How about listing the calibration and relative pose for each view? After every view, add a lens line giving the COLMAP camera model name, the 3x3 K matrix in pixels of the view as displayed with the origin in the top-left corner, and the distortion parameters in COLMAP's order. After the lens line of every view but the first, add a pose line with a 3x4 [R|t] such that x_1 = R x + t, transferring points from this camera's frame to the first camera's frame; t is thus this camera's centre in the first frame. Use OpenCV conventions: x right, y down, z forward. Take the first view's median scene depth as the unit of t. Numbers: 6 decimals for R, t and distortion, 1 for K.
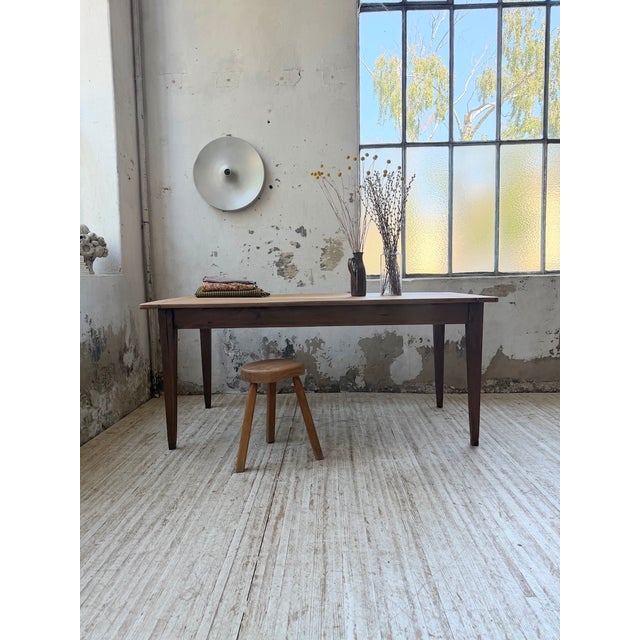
lens RADIAL K [[451.1, 0, 317.1], [0, 451.1, 321.9], [0, 0, 1]] dist [0.055204, -0.074516]
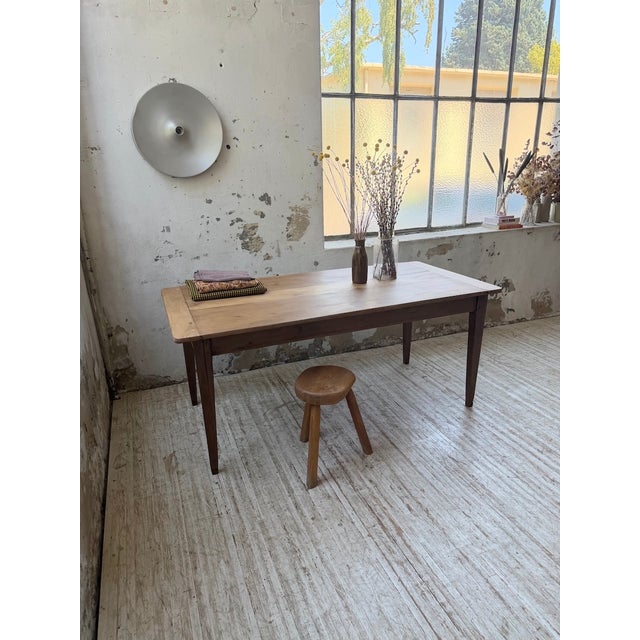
lens RADIAL K [[451.1, 0, 319.6], [0, 451.1, 323.4], [0, 0, 1]] dist [0.055204, -0.074516]
pose [[0.918029, -0.133647, 0.373312, -0.377025], [0.041184, 0.968531, 0.245461, -0.217554], [-0.394370, -0.209966, 0.894643, 0.112029]]
